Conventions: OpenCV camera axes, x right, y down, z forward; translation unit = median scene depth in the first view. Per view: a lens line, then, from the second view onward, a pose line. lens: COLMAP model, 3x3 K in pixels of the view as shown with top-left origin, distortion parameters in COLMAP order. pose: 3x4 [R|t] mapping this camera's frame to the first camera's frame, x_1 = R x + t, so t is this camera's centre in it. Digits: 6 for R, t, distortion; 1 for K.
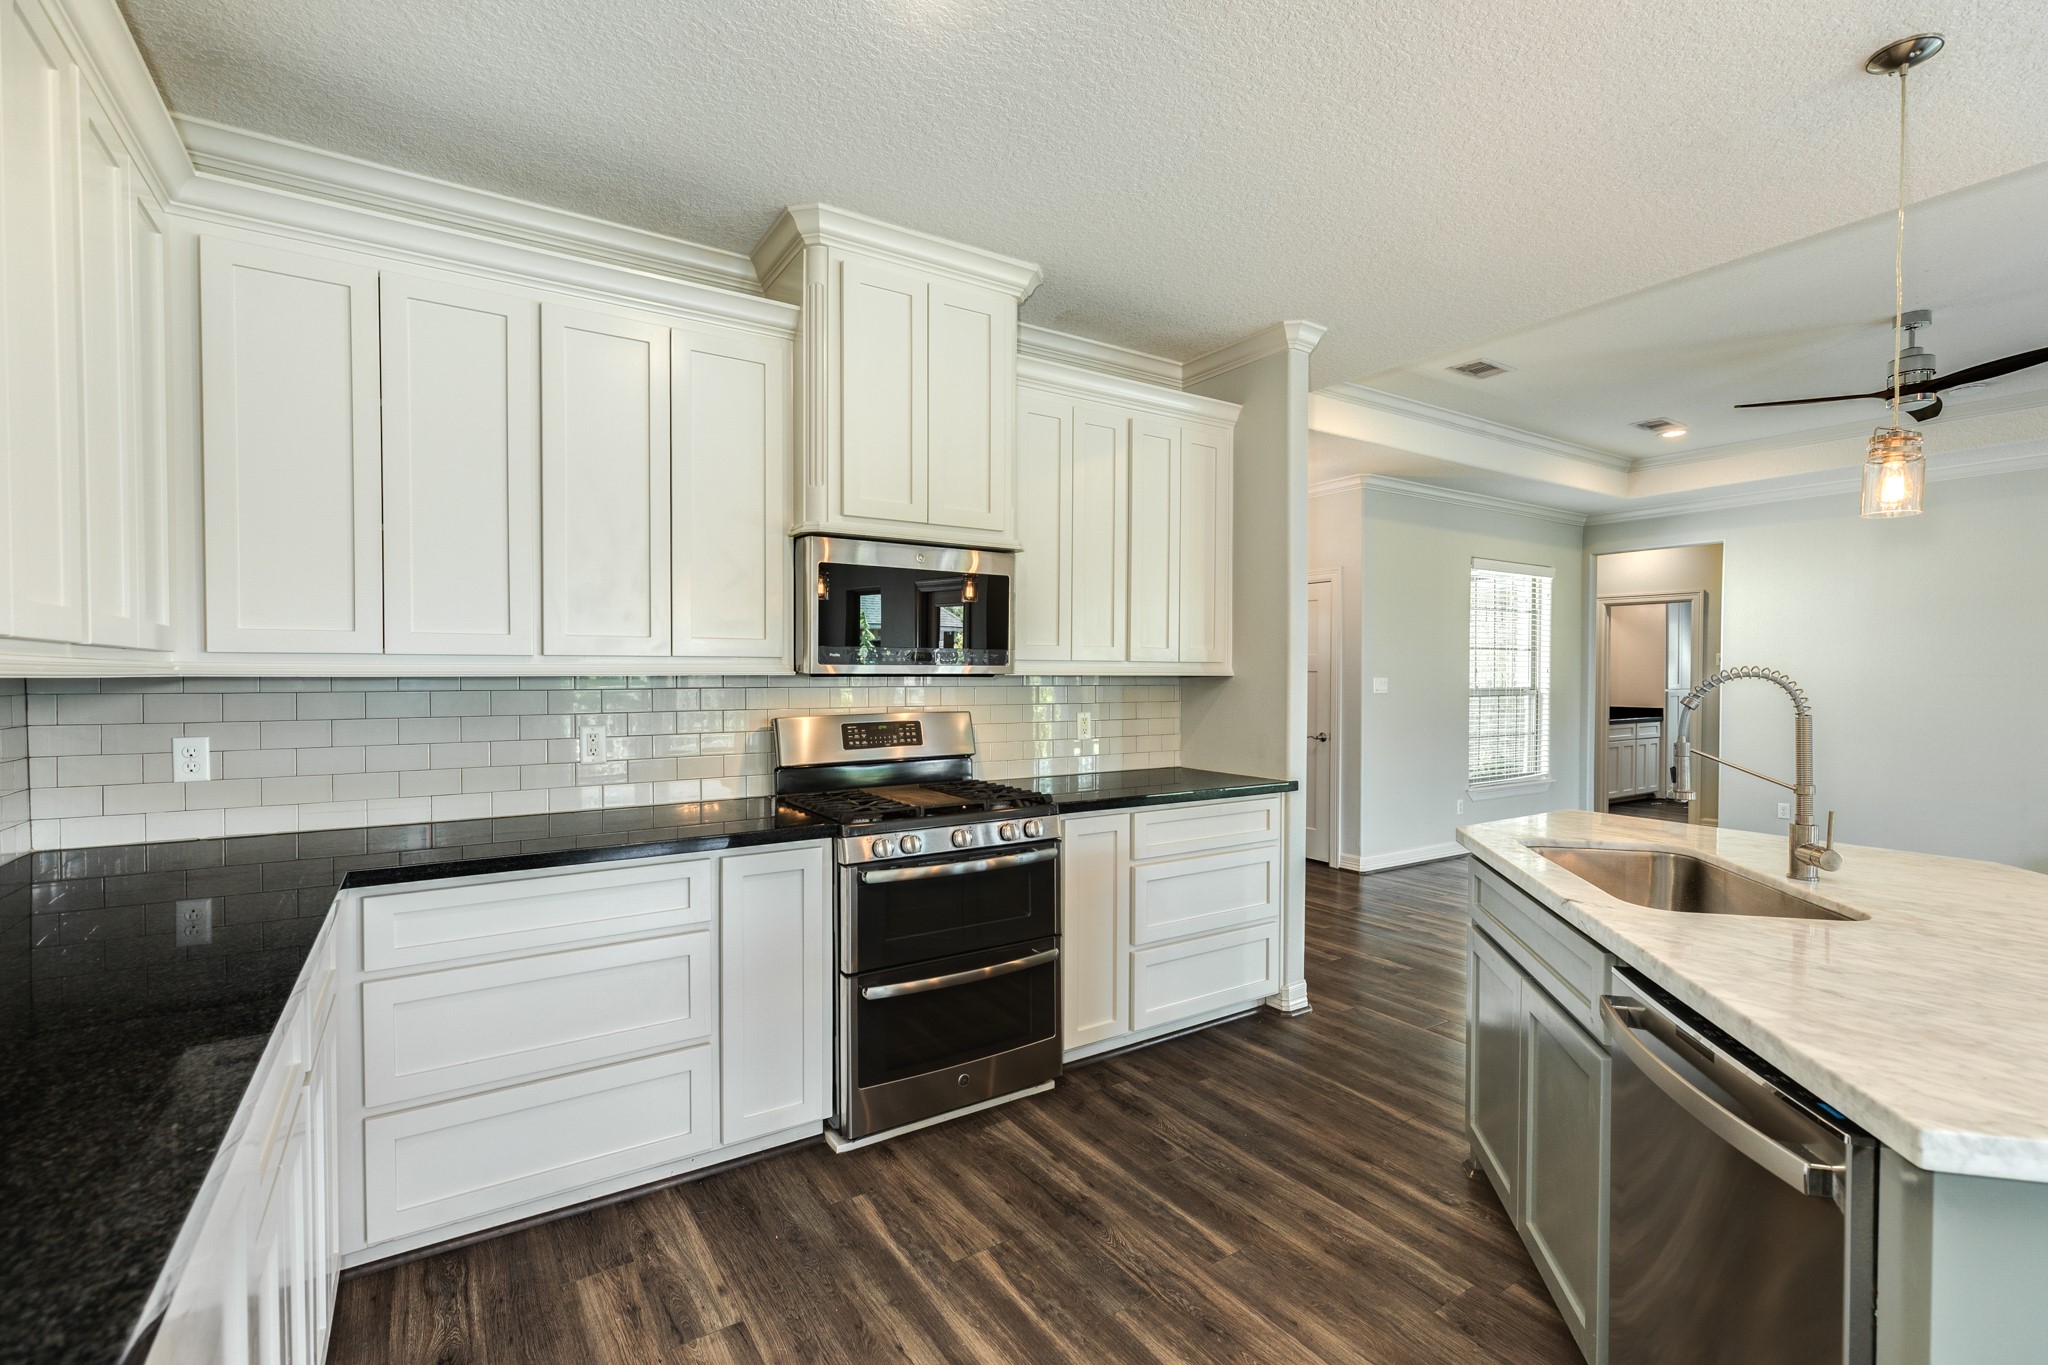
lens RADIAL K [[913.5, 0, 1028.2], [0, 913.5, 681.5], [0, 0, 1]] dist [0.005464, 0.000060]
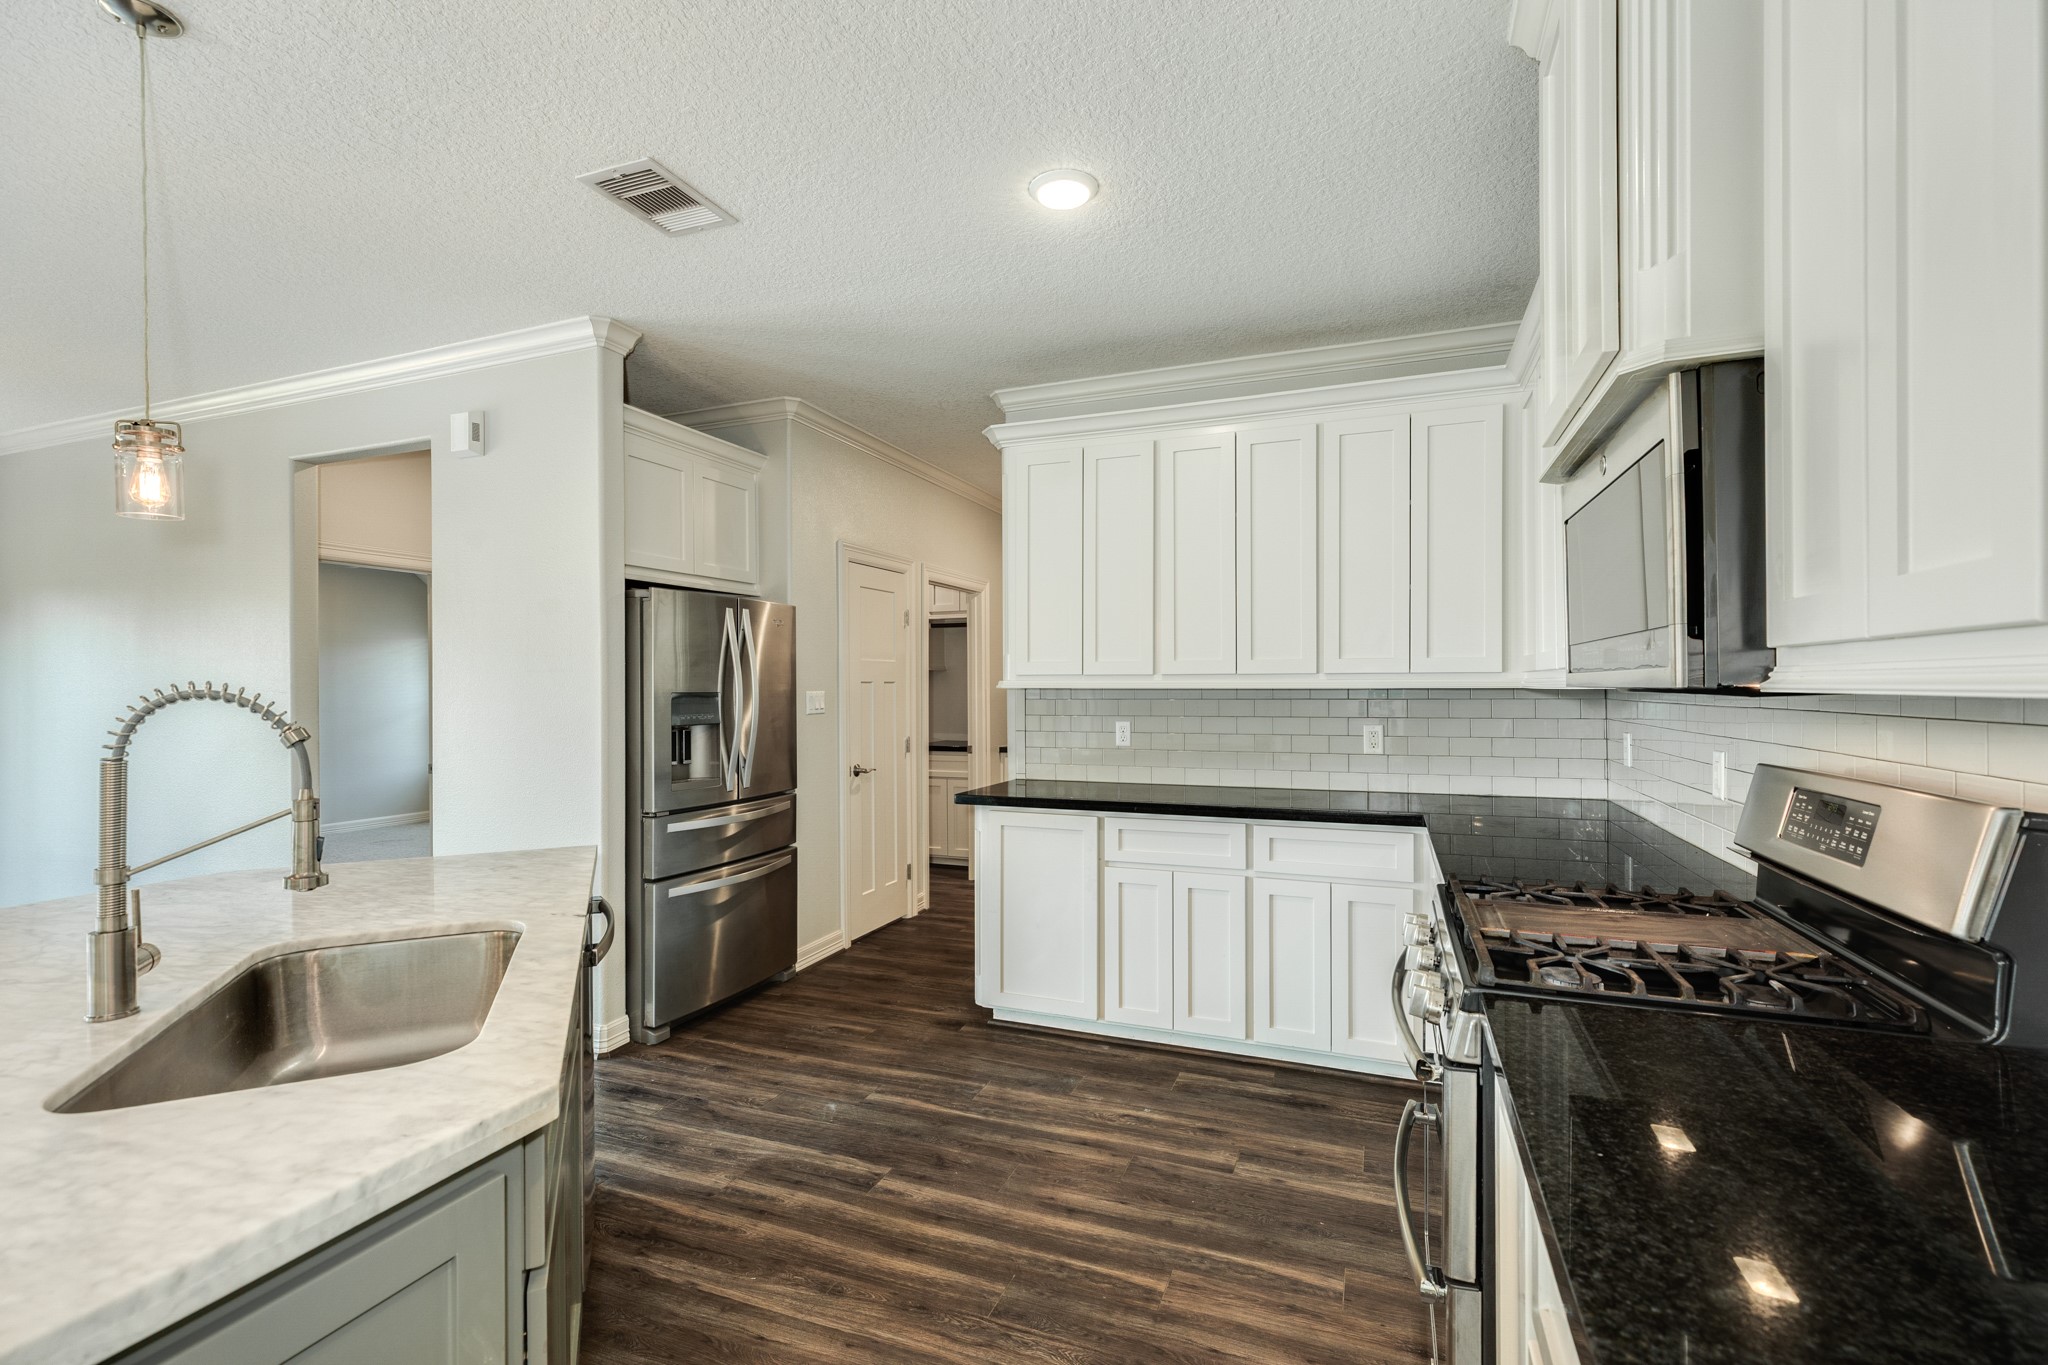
lens RADIAL K [[913.5, 0, 1021.0], [0, 913.5, 687.0], [0, 0, 1]] dist [0.005464, 0.000060]
pose [[-0.815371, 0.006022, -0.578908, 0.474179], [0.001824, 0.999968, 0.007833, -0.014309], [0.578936, 0.005331, -0.815356, 1.279689]]
